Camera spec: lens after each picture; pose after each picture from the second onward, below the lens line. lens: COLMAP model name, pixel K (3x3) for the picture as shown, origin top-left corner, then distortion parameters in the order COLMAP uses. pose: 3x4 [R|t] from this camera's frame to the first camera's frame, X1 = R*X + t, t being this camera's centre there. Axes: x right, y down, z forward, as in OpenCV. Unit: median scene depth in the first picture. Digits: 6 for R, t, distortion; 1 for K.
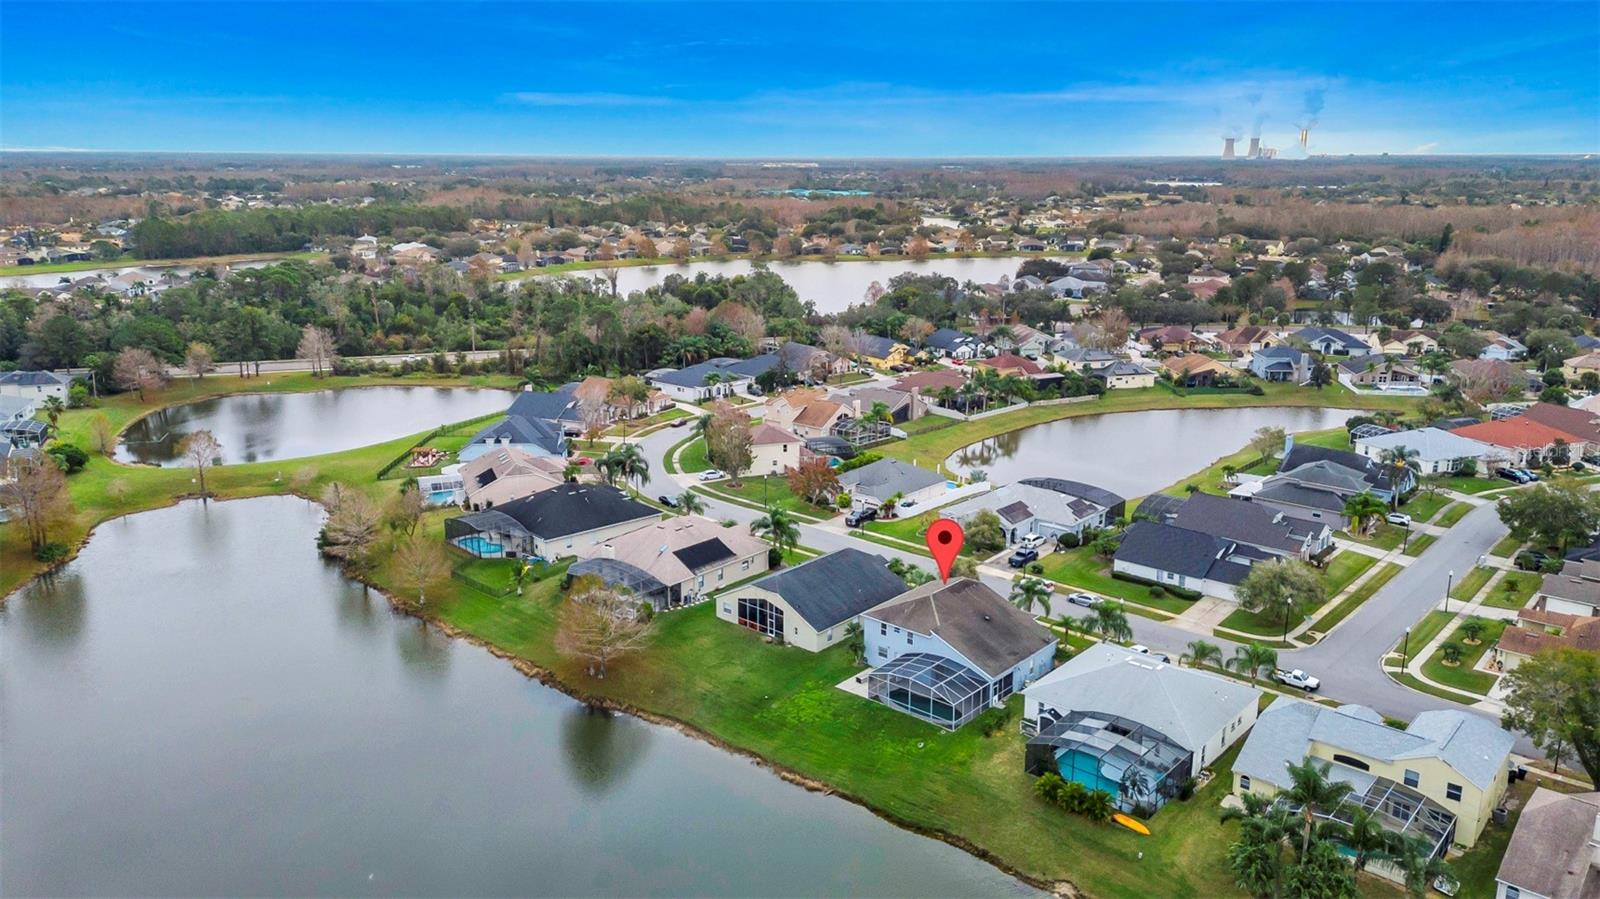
lens RADIAL K [[1170.9, 0, 800.0], [0, 1170.9, 449.5], [0, 0, 1]] dist [0.114491, -0.133851]
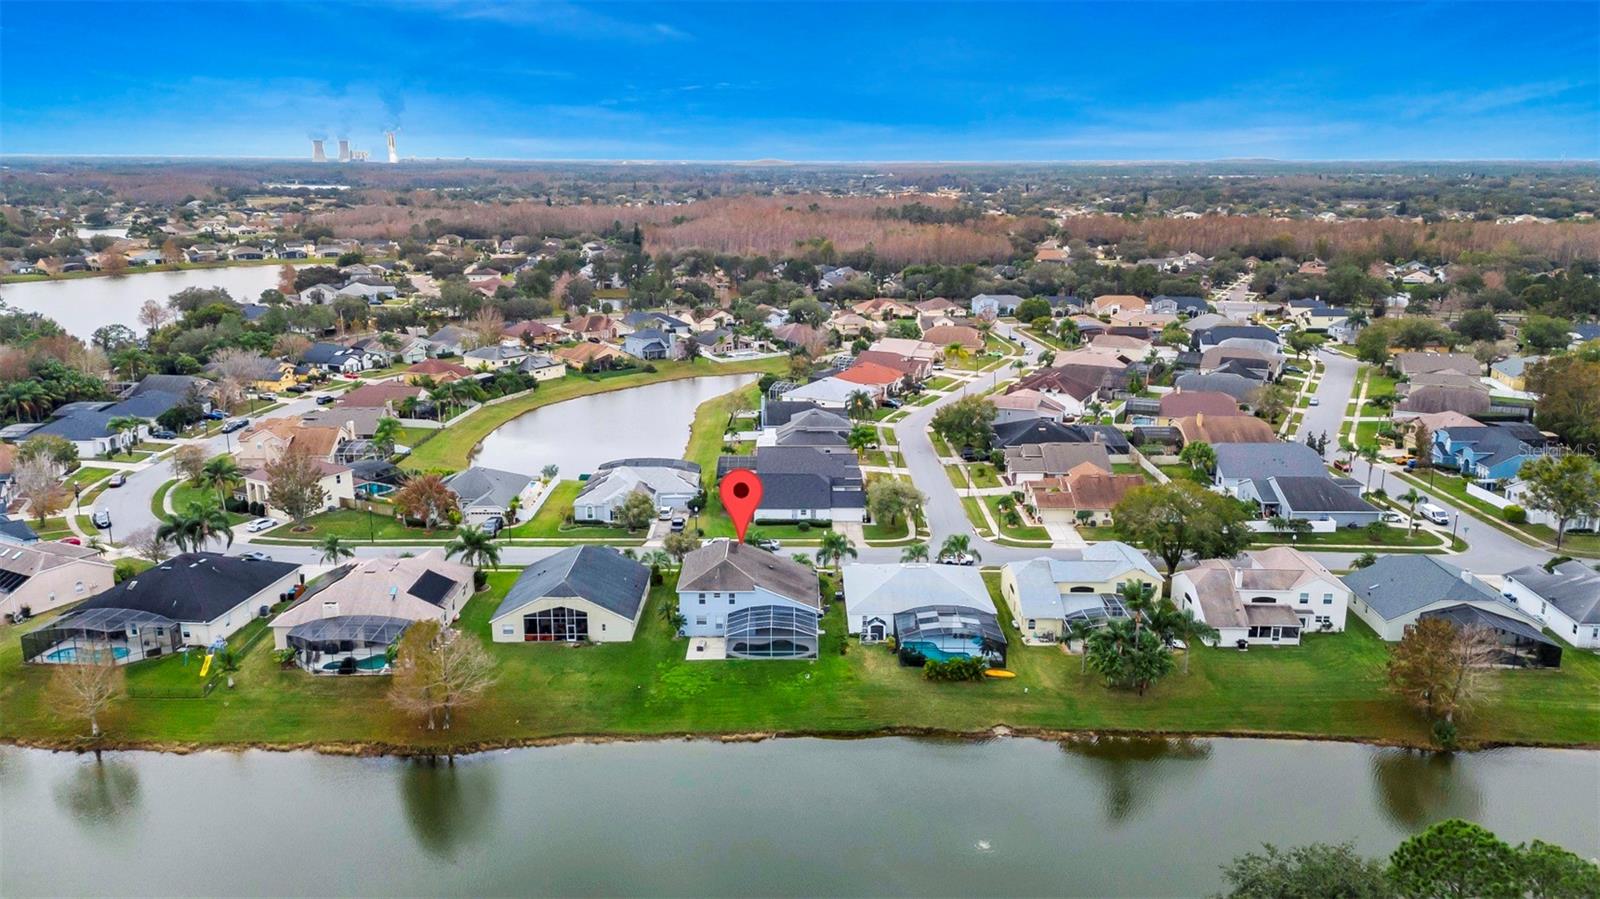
lens RADIAL K [[1170.9, 0, 800.0], [0, 1170.9, 449.5], [0, 0, 1]] dist [0.114491, -0.133851]
pose [[0.749447, -0.159462, 0.642574, -0.277936], [0.160798, 0.985341, 0.056981, -0.015756], [-0.642241, 0.060620, 0.764102, 0.053006]]
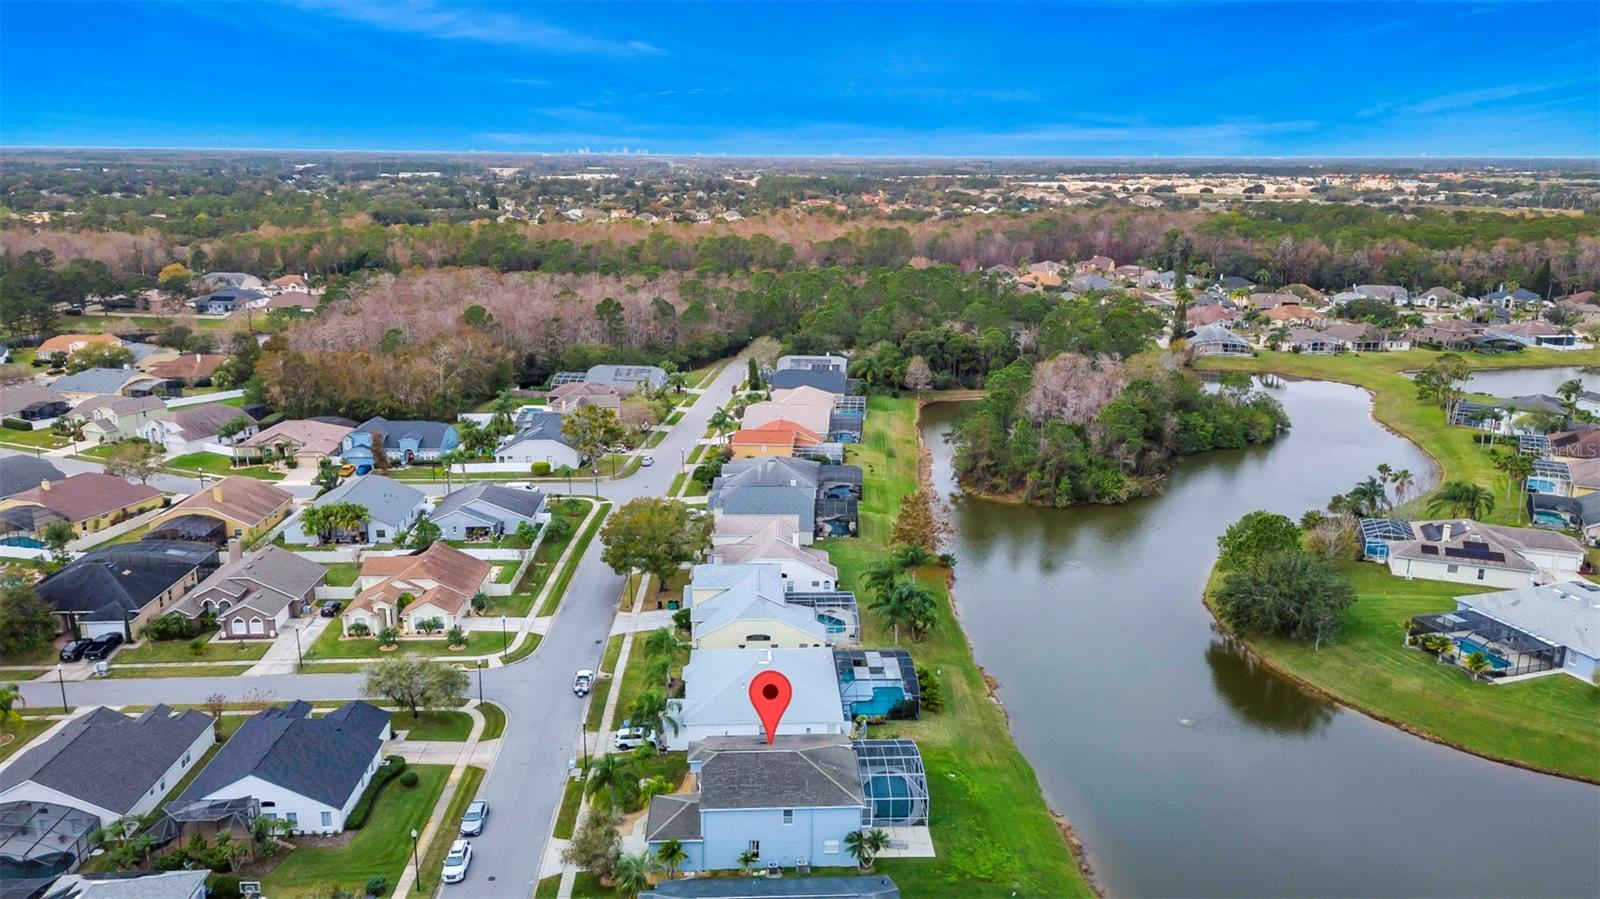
lens RADIAL K [[1170.9, 0, 800.0], [0, 1170.9, 449.5], [0, 0, 1]] dist [0.114491, -0.133851]
pose [[-0.692605, -0.182118, 0.697948, -0.213336], [0.169684, 0.899311, 0.403046, -0.197951], [-0.701075, 0.397583, -0.591965, 0.725464]]
